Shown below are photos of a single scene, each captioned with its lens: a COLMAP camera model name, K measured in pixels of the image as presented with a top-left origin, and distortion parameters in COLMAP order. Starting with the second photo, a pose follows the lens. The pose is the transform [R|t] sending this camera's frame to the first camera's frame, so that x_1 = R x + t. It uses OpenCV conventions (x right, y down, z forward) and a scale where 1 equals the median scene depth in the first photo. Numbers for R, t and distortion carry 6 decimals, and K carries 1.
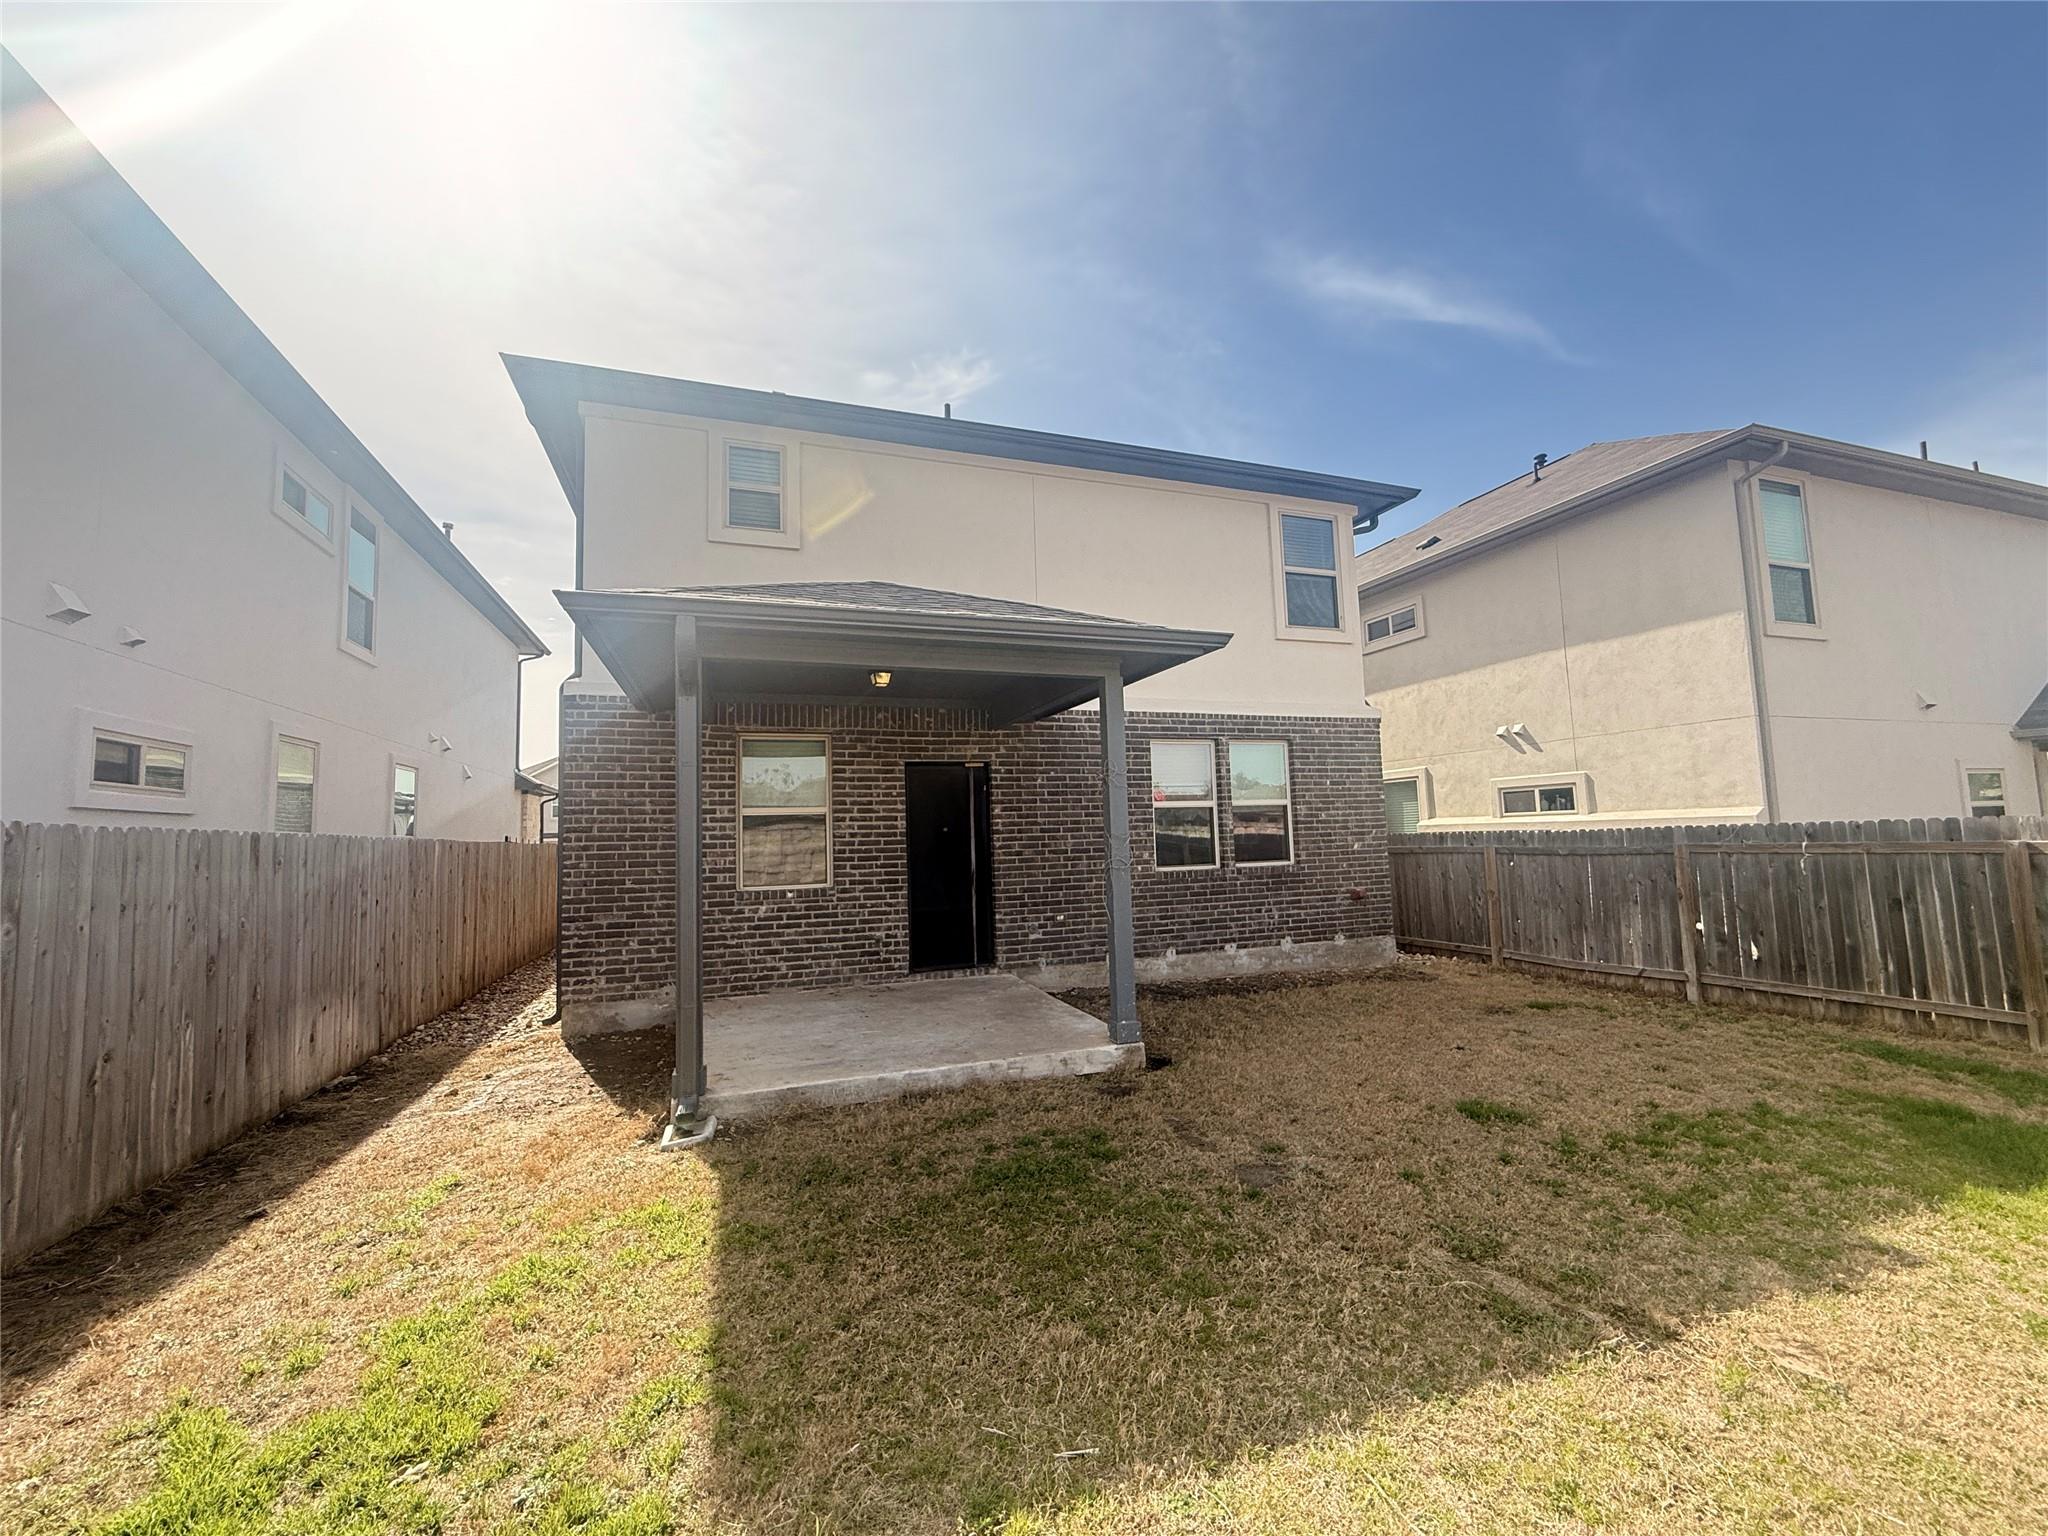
lens RADIAL K [[820.2, 0, 1114.7], [0, 820.2, 771.5], [0, 0, 1]] dist [0.001387, 0.001195]
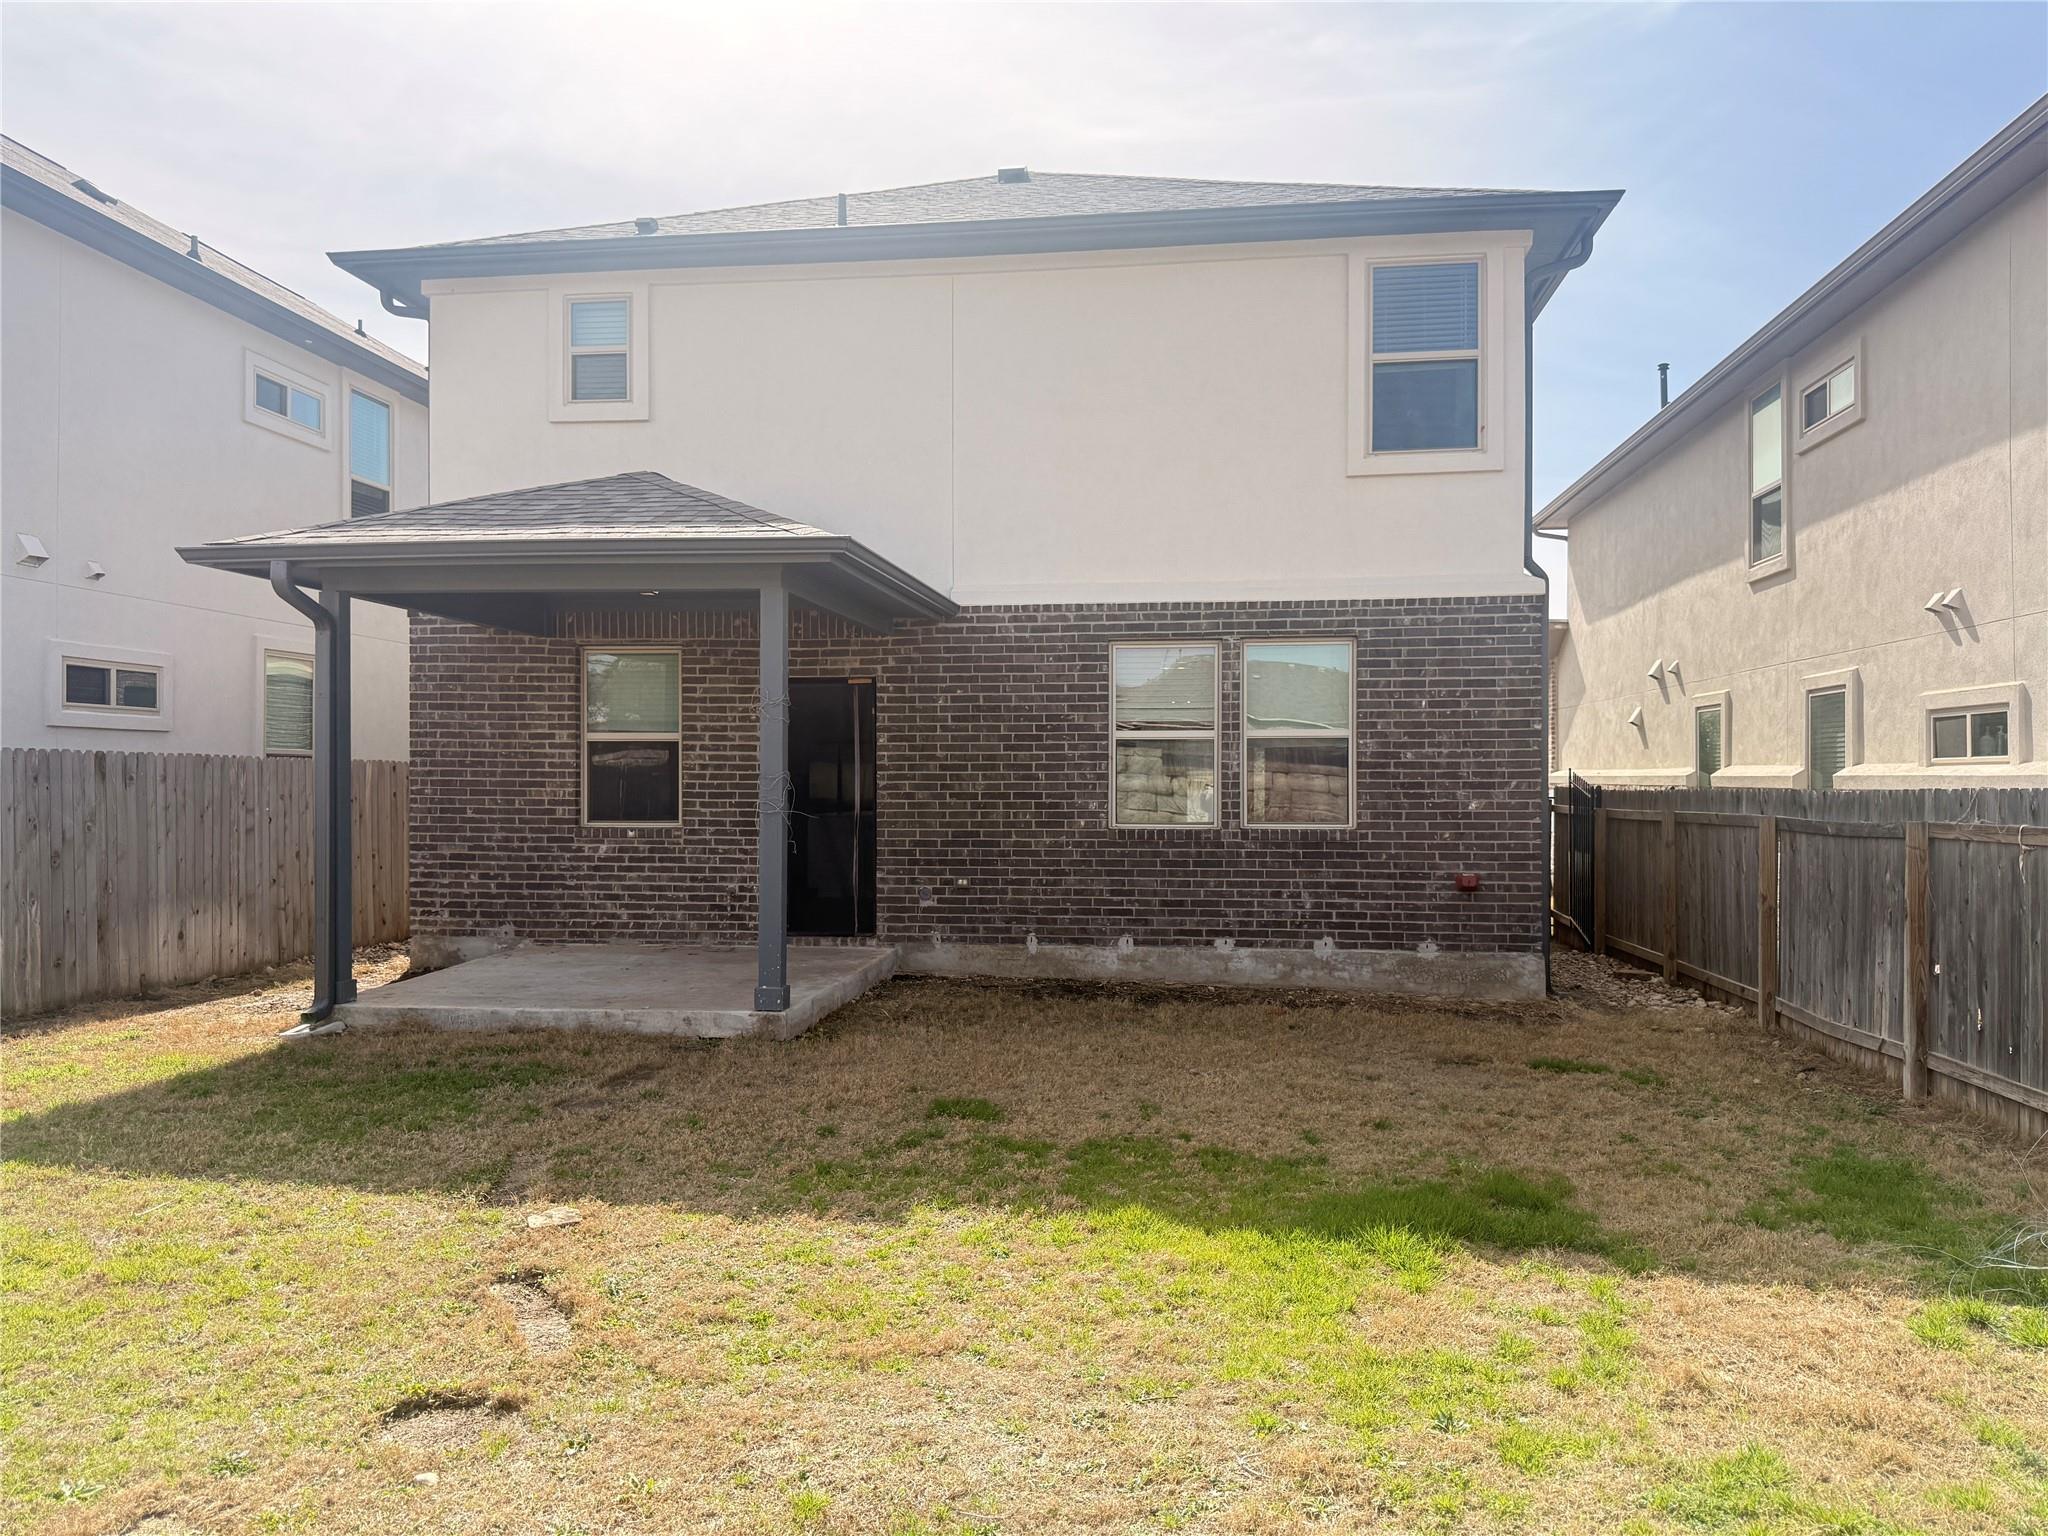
lens RADIAL K [[1430.2, 0, 1078.6], [0, 1430.2, 766.5], [0, 0, 1]] dist [0.058144, -0.067564]
pose [[0.899137, 0.025902, -0.436900, 0.654274], [0.007091, 0.997254, 0.073716, -0.027404], [0.437609, -0.069379, 0.896485, -0.142059]]
